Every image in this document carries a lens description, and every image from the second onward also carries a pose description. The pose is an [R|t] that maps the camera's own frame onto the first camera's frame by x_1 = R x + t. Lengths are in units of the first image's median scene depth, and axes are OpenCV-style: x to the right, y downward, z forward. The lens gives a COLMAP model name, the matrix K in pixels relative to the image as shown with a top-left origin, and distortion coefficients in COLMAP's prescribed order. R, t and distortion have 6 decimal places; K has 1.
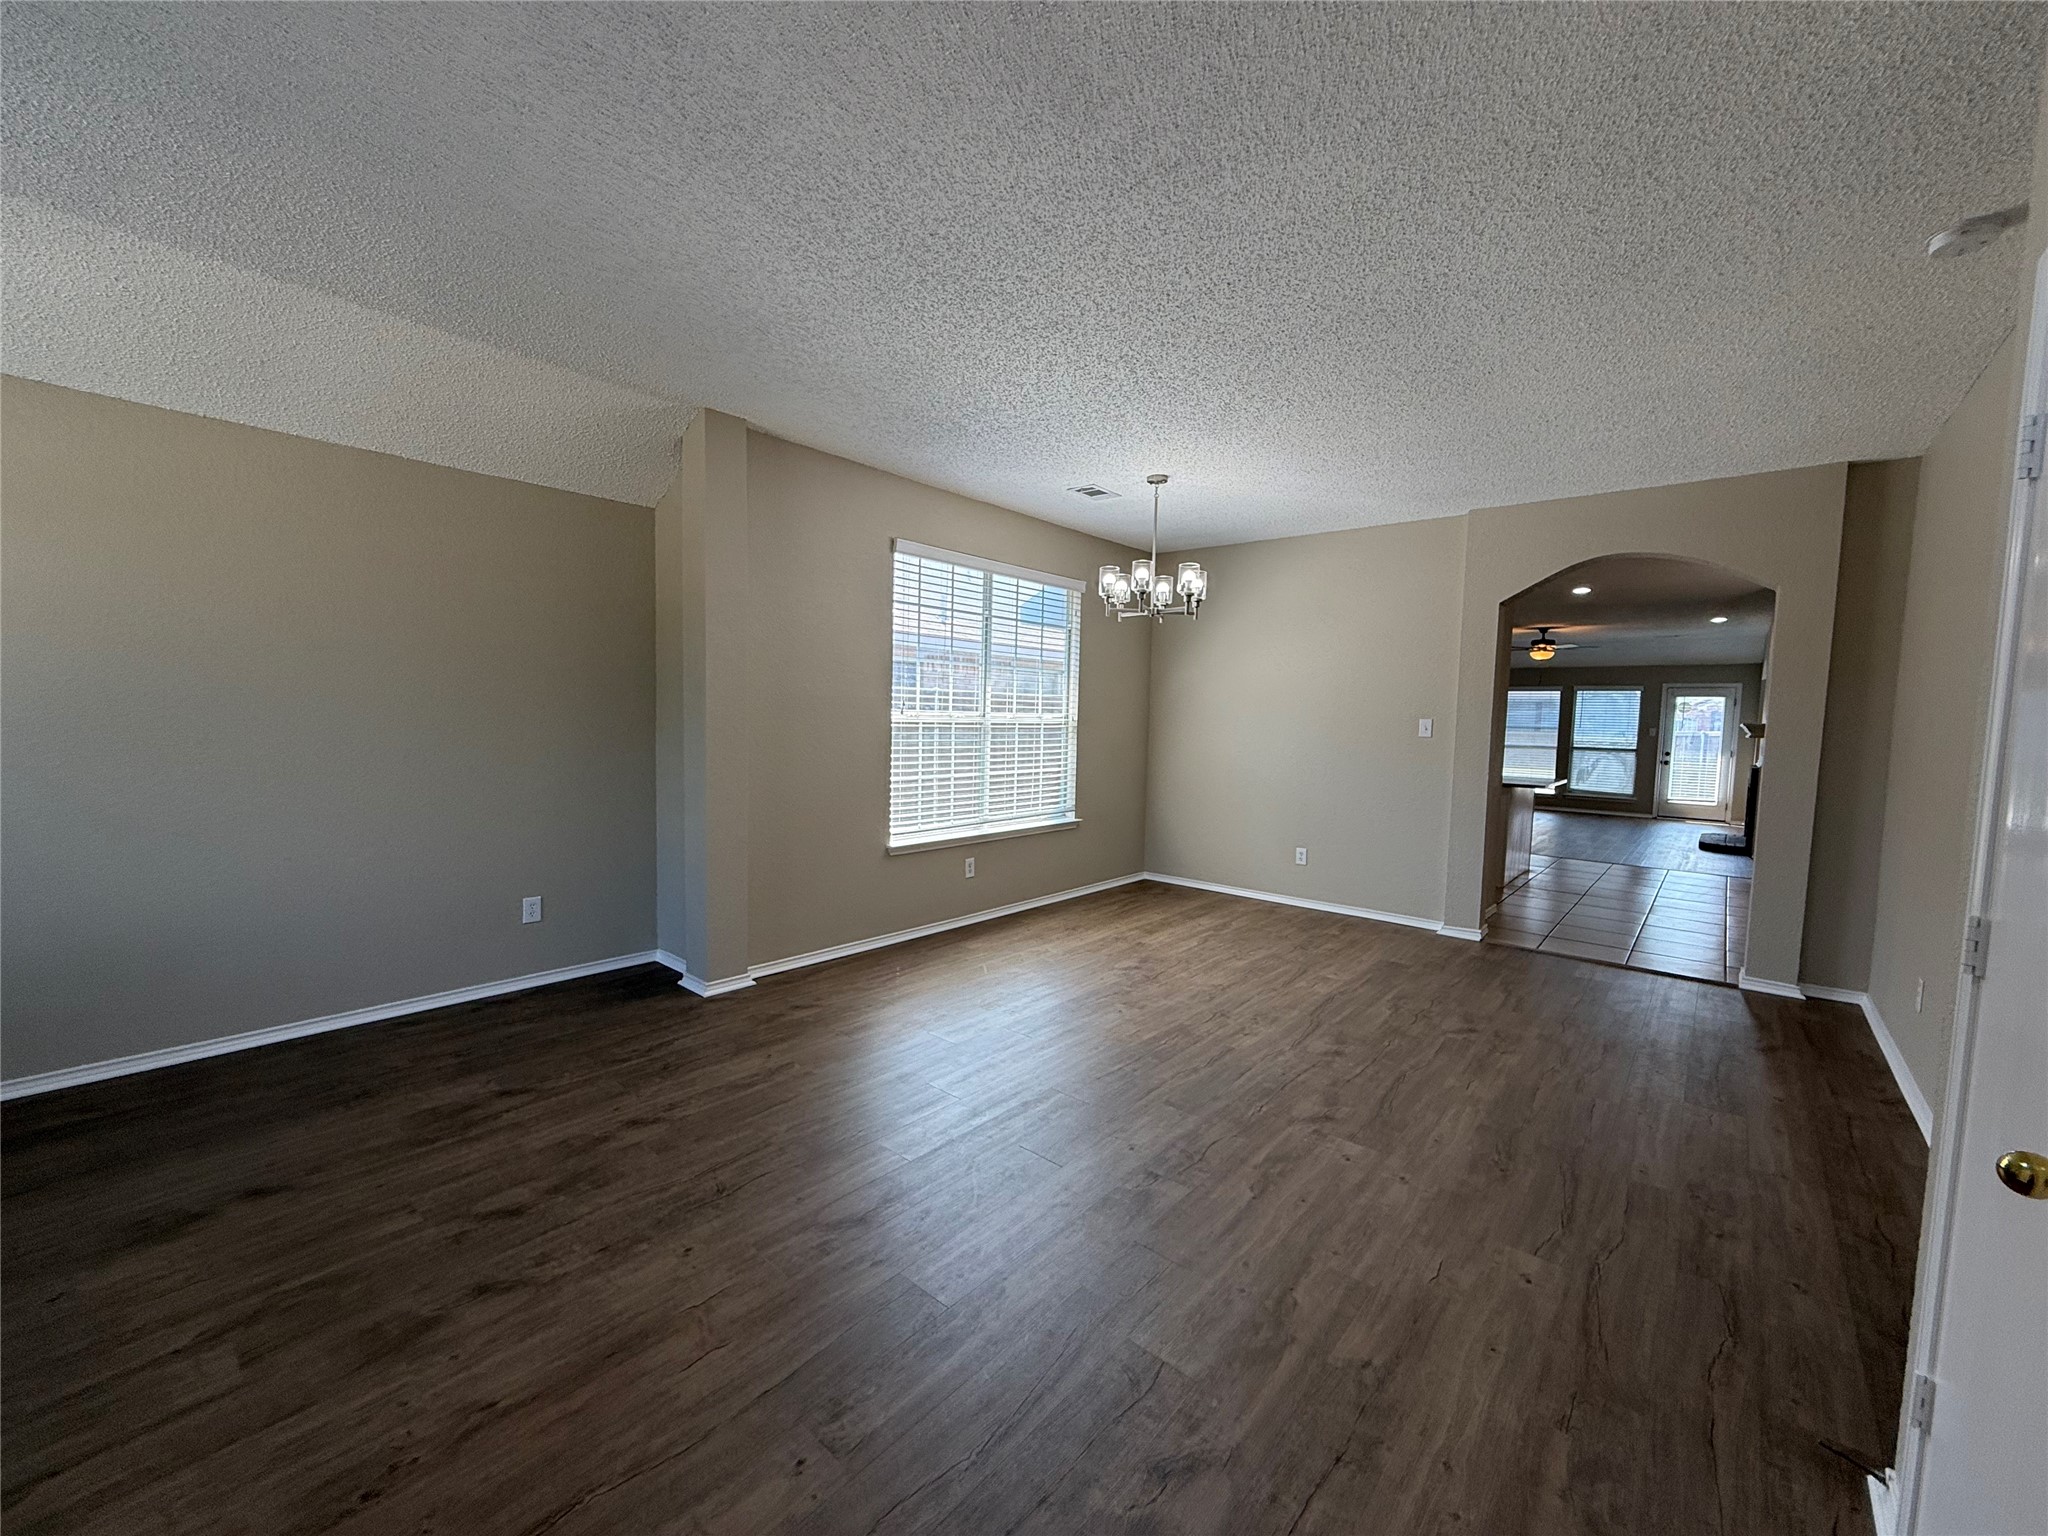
lens RADIAL K [[821.2, 0, 1028.2], [0, 821.2, 773.6], [0, 0, 1]] dist [0.002342, 0.000092]
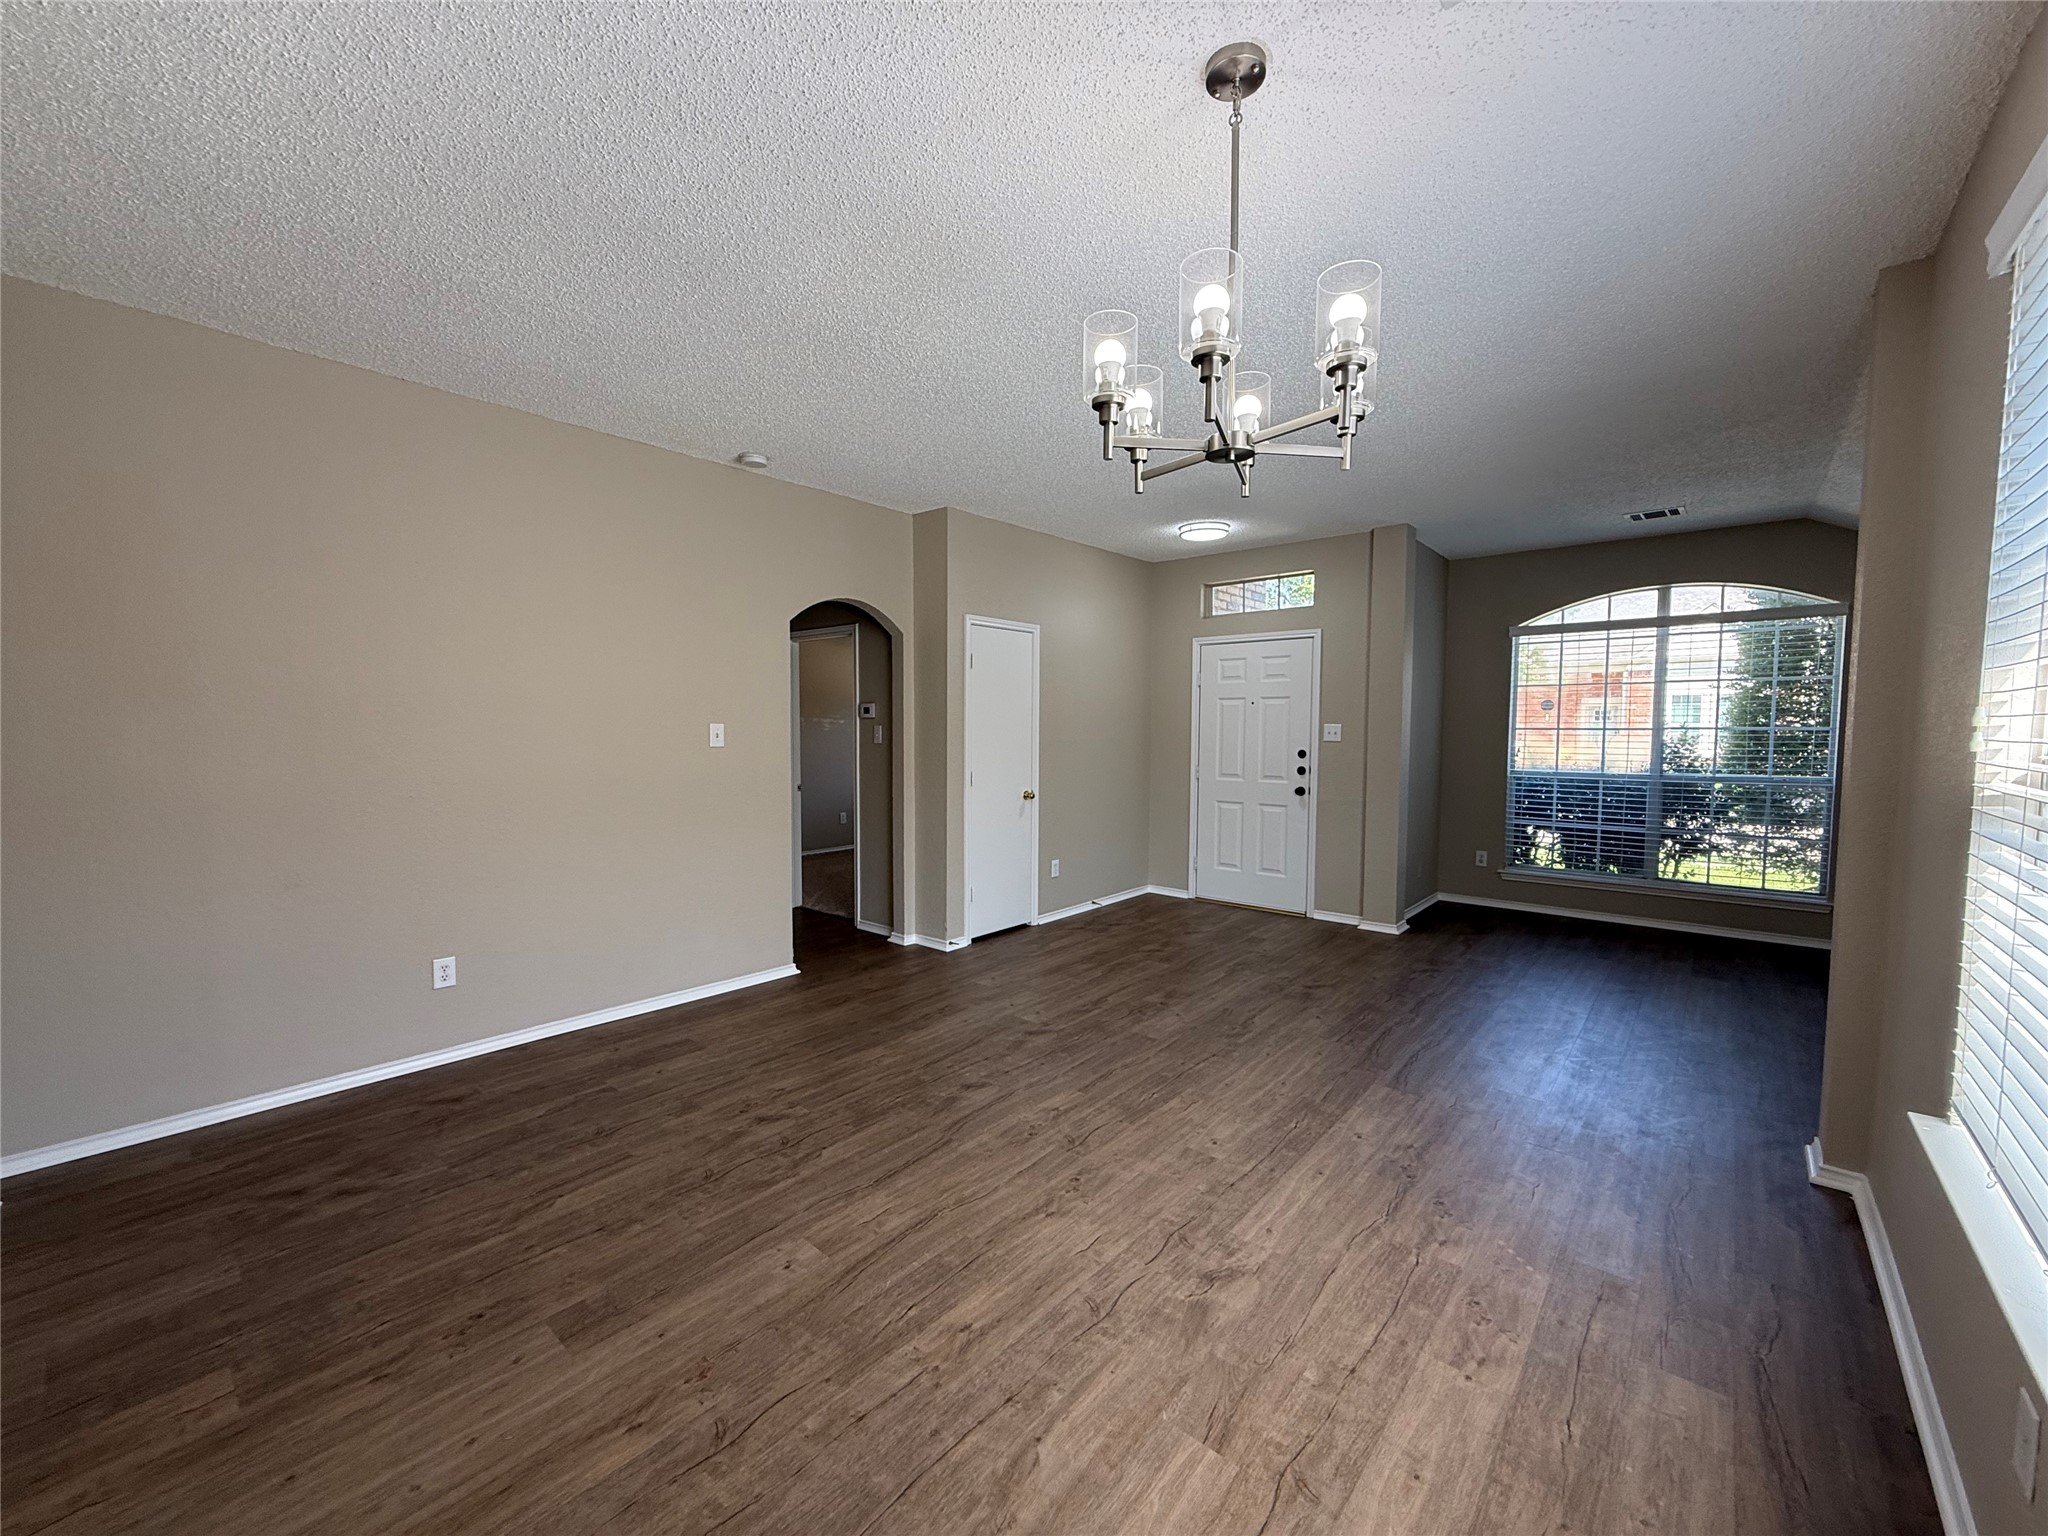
lens RADIAL K [[821.2, 0, 1008.5], [0, 821.2, 766.7], [0, 0, 1]] dist [0.002342, 0.000092]
pose [[-0.999356, -0.029331, 0.020649, 0.287809], [-0.026580, 0.992076, 0.122792, -0.121537], [-0.024087, 0.122164, -0.992218, 1.679409]]
